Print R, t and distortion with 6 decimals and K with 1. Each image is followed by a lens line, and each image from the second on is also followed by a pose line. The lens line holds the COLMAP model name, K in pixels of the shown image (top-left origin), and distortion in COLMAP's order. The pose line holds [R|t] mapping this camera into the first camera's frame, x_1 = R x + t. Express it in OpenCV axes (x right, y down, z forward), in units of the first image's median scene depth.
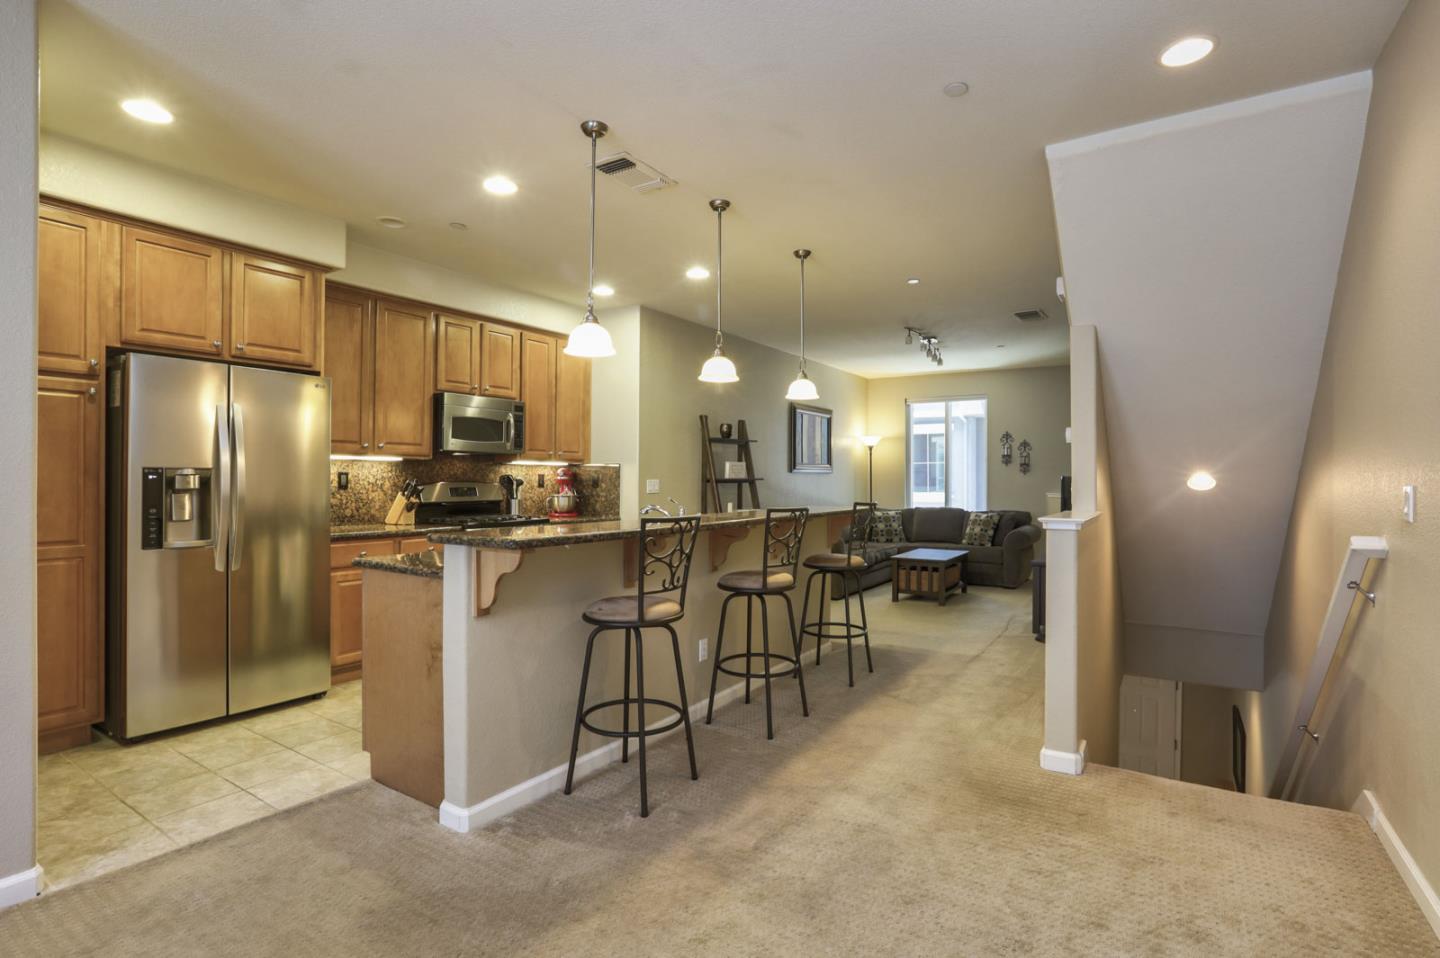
lens RADIAL K [[698.9, 0, 729.8], [0, 698.9, 478.6], [0, 0, 1]] dist [-0.068167, 0.029655]
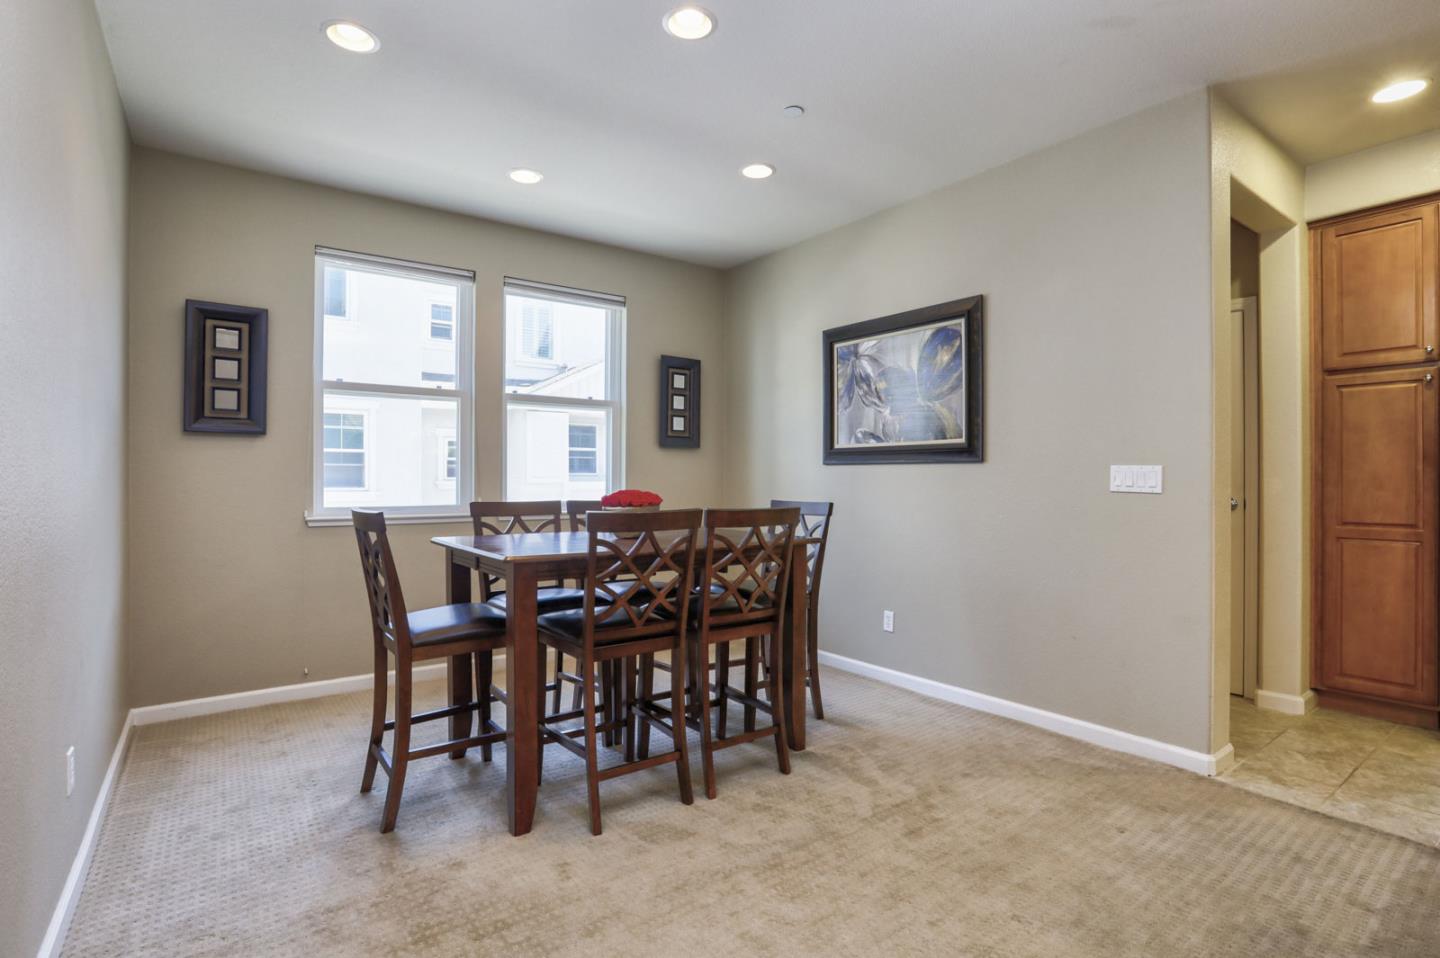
lens RADIAL K [[698.9, 0, 729.8], [0, 698.9, 478.6], [0, 0, 1]] dist [-0.068167, 0.029655]
pose [[-0.348932, -0.004095, -0.937139, 0.191562], [-0.001913, 0.999991, -0.003658, 0.014272], [0.937146, 0.000516, -0.348937, 0.201565]]
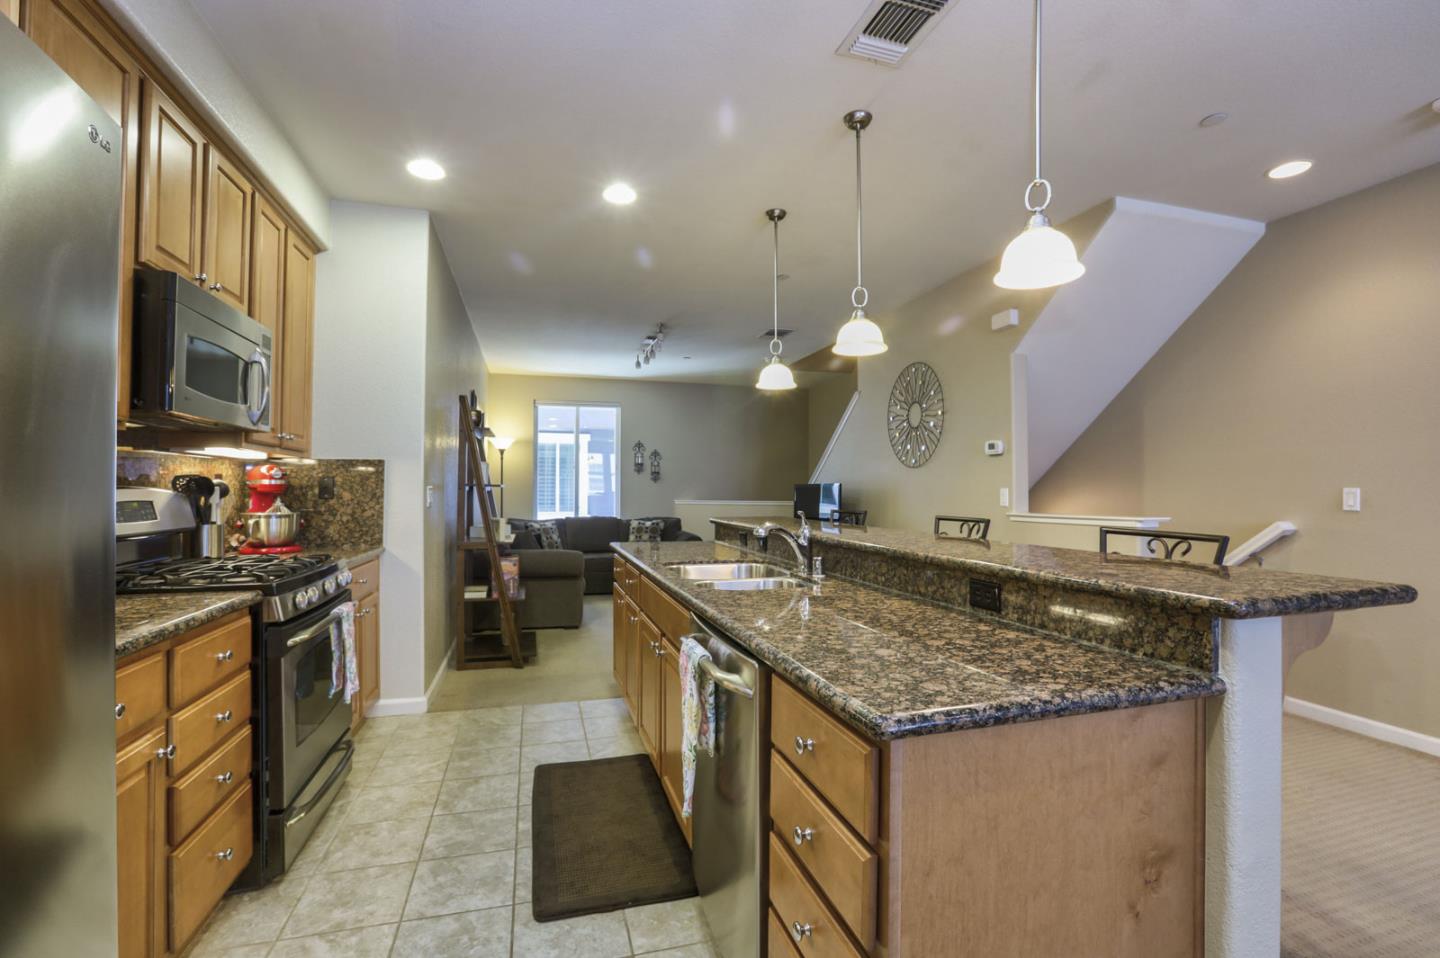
lens RADIAL K [[657.7, 0, 730.7], [0, 657.7, 480.4], [0, 0, 1]] dist [-0.058287, 0.022493]
pose [[0.647625, 0.009015, 0.761906, -0.417814], [-0.000501, 0.999935, -0.011406, 0.003589], [-0.761959, 0.007005, 0.647587, 0.426894]]
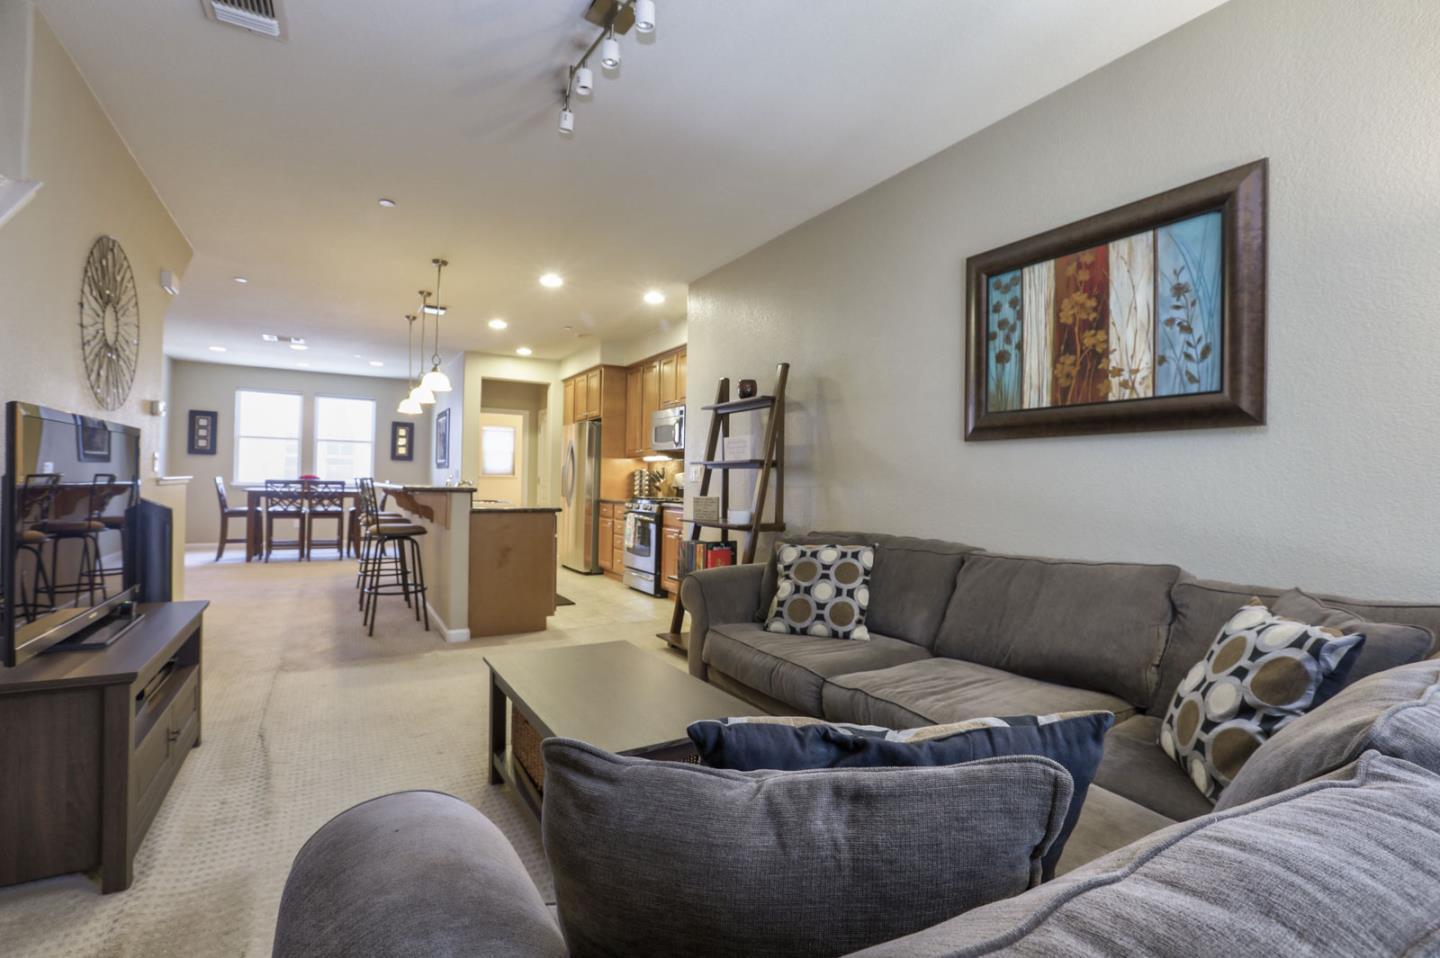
lens RADIAL K [[657.7, 0, 730.7], [0, 657.7, 480.4], [0, 0, 1]] dist [-0.058287, 0.022493]
pose [[-0.429784, -0.016890, -0.902774, 0.684964], [-0.020056, 0.999757, -0.009157, 0.027977], [0.902709, 0.014171, -0.430018, 1.515339]]
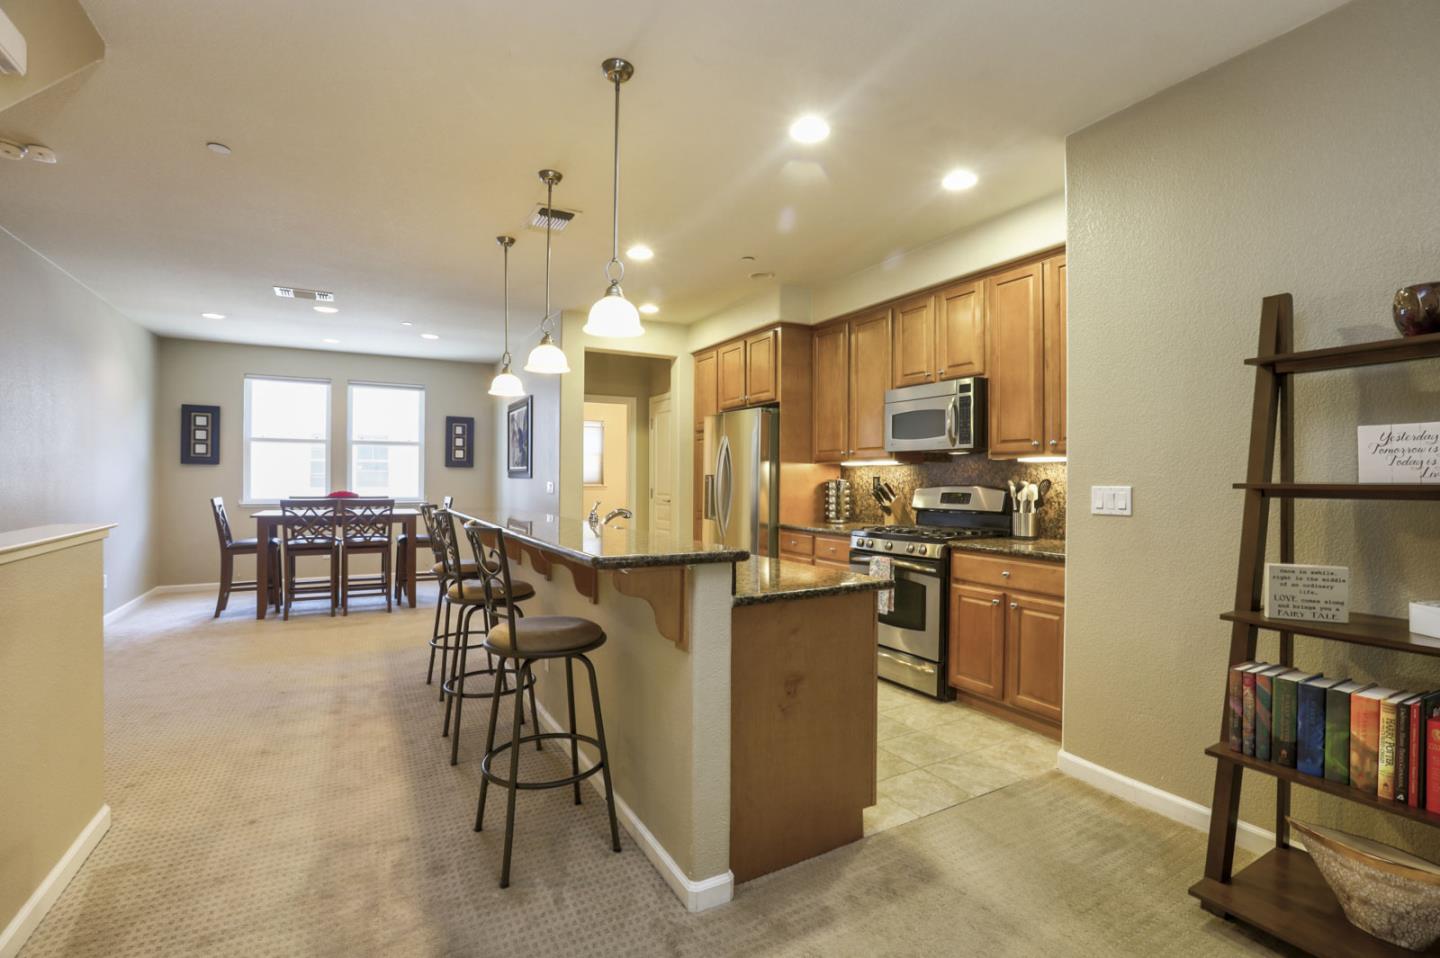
lens RADIAL K [[657.7, 0, 730.7], [0, 657.7, 480.4], [0, 0, 1]] dist [-0.058287, 0.022493]
pose [[-0.457868, -0.003679, -0.889013, 0.411204], [-0.005874, 0.999982, -0.001112, -0.000065], [0.889001, 0.004713, -0.457881, 1.046489]]
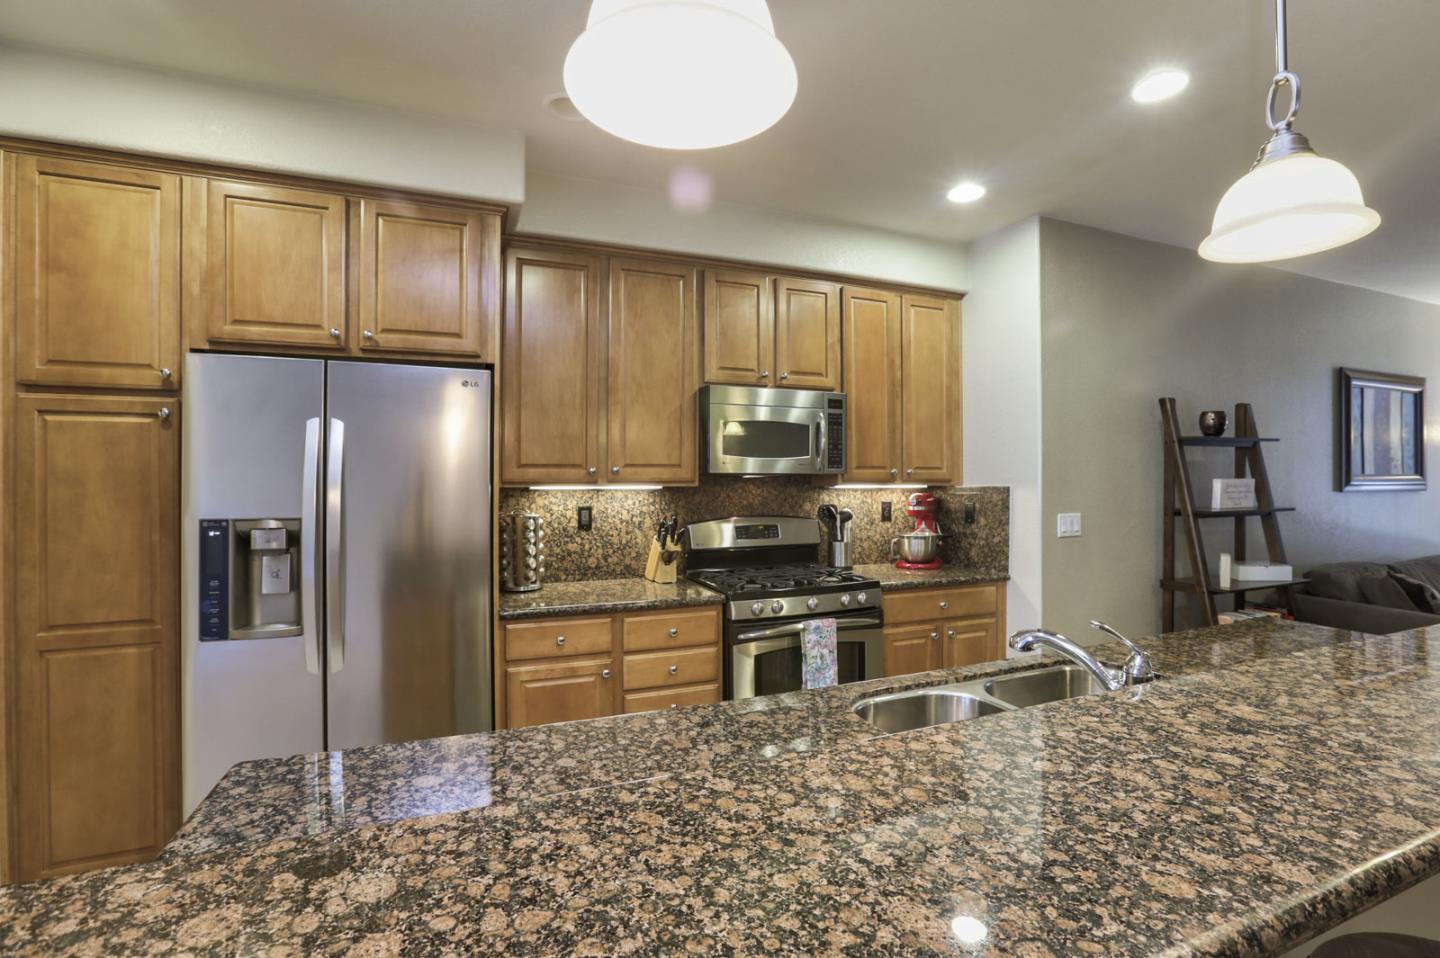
lens RADIAL K [[657.7, 0, 730.7], [0, 657.7, 480.4], [0, 0, 1]] dist [-0.058287, 0.022493]
pose [[0.819425, -0.005218, -0.573163, -0.034104], [0.005576, 0.999984, -0.001133, -0.028897], [0.573159, -0.002267, 0.819441, 0.426761]]
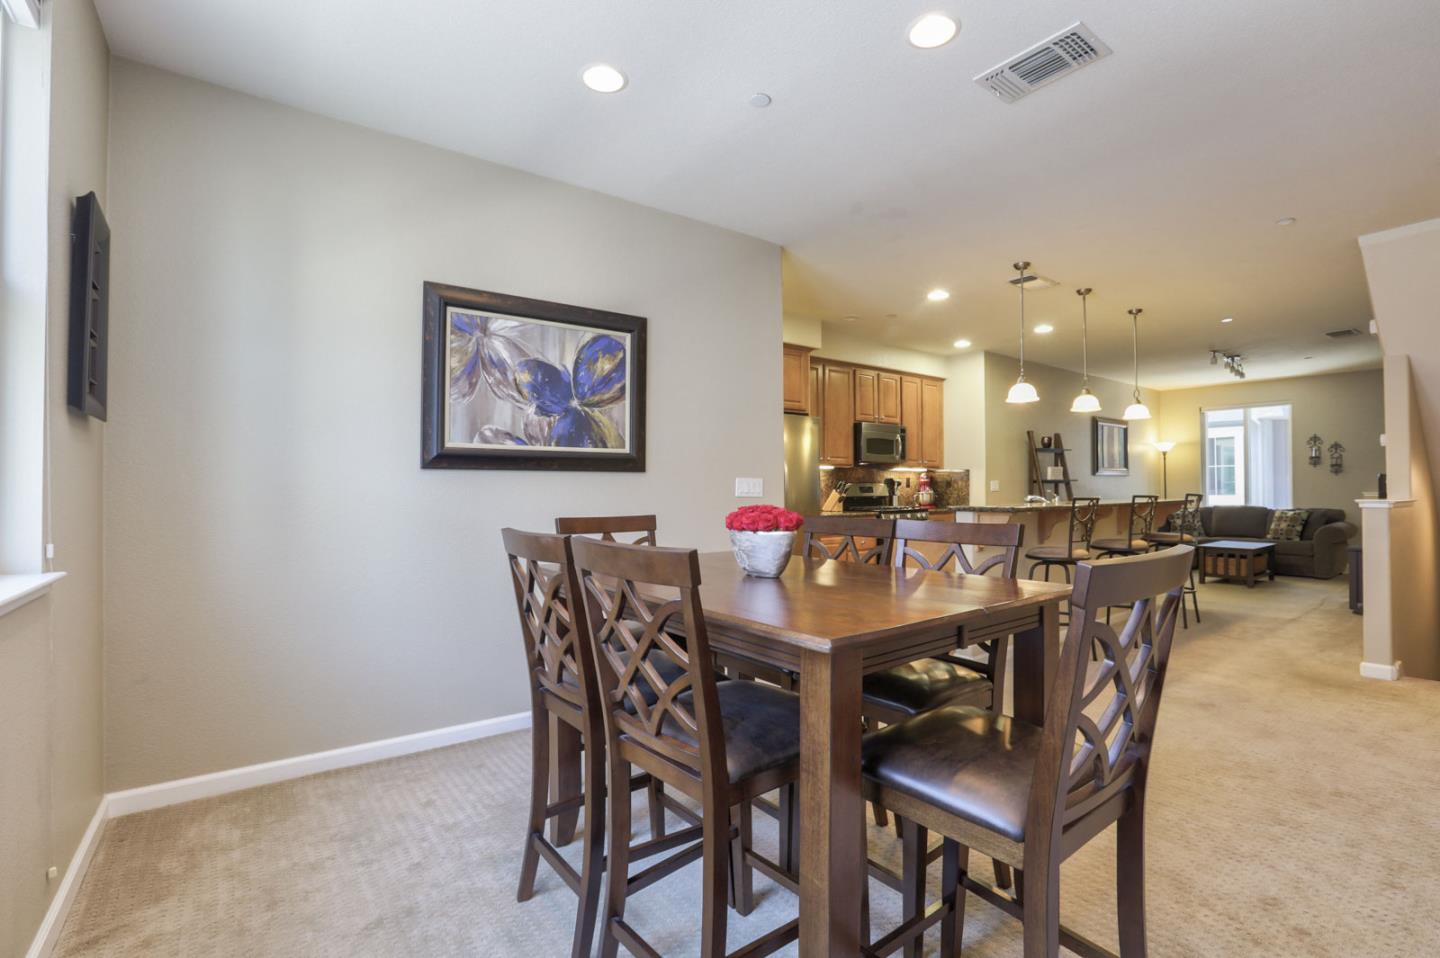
lens RADIAL K [[657.7, 0, 730.7], [0, 657.7, 480.4], [0, 0, 1]] dist [-0.058287, 0.022493]
pose [[0.937722, -0.009514, -0.347256, -0.162008], [0.006113, 0.999922, -0.010889, 0.012007], [0.347333, 0.008088, 0.937707, -0.359429]]
